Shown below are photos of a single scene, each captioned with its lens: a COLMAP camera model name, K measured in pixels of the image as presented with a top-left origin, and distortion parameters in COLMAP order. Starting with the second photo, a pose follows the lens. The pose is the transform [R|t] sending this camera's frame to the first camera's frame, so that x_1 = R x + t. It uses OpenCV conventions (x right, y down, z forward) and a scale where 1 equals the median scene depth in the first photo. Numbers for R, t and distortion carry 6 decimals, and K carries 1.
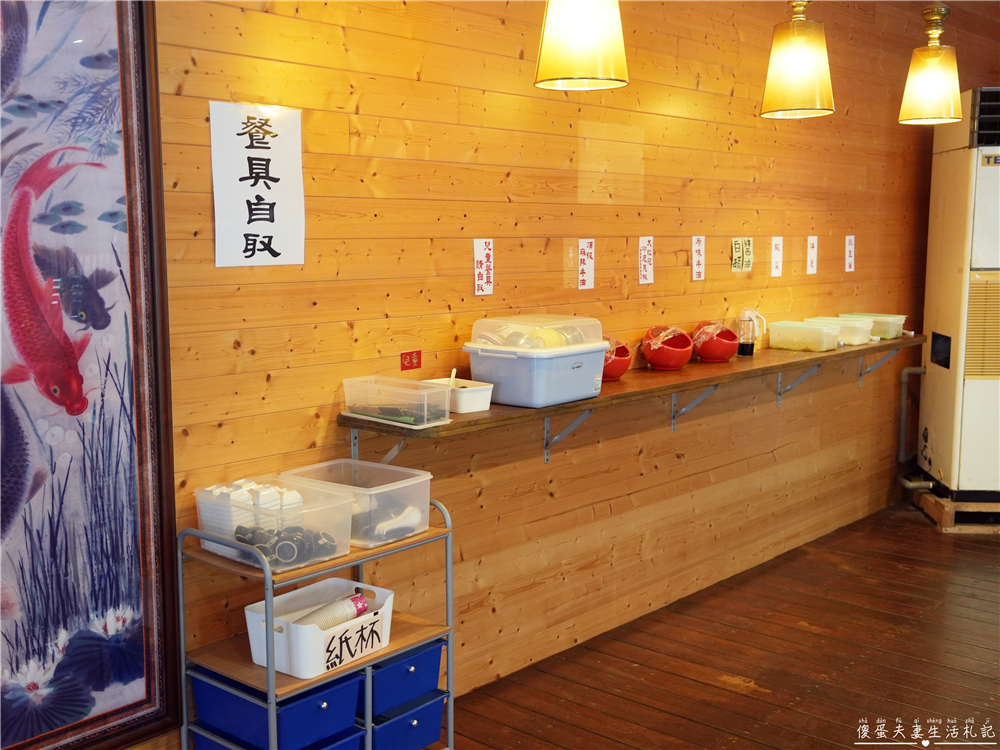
lens RADIAL K [[1130.5, 0, 500.0], [0, 1130.5, 375.0], [0, 0, 1]] dist [0.014331, 0.036531]
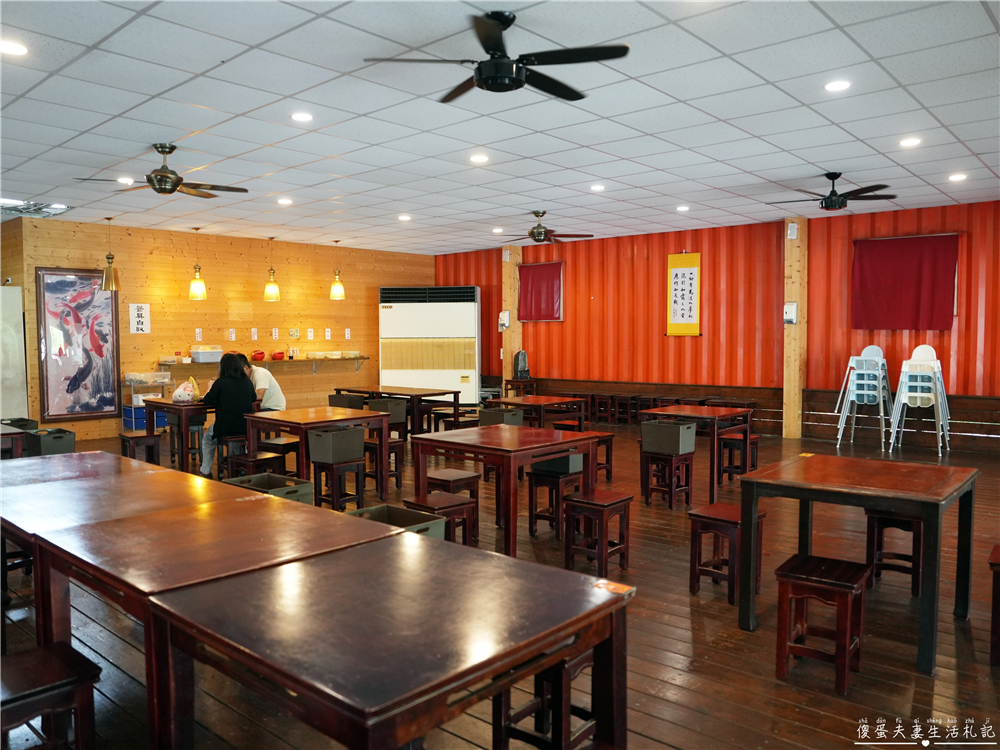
lens RADIAL K [[777.6, 0, 500.0], [0, 777.6, 375.0], [0, 0, 1]] dist [-0.117128, 0.103196]
pose [[0.999934, -0.006112, -0.009730, 1.525067], [0.005344, 0.997003, -0.077176, 0.387177], [0.010173, 0.077119, 0.996970, -2.553370]]
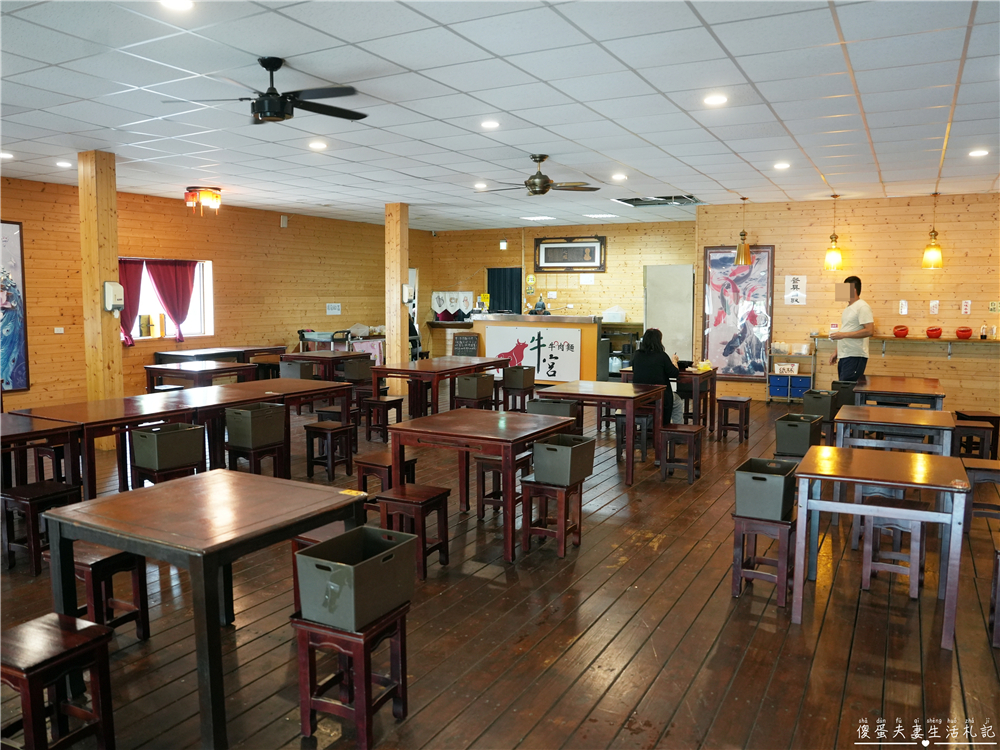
lens RADIAL K [[777.6, 0, 500.0], [0, 777.6, 375.0], [0, 0, 1]] dist [-0.117128, 0.103196]
pose [[0.228120, 0.094679, -0.969019, 3.106107], [-0.125087, 0.989863, 0.067268, 0.172675], [0.965564, 0.105867, 0.237651, -1.231013]]
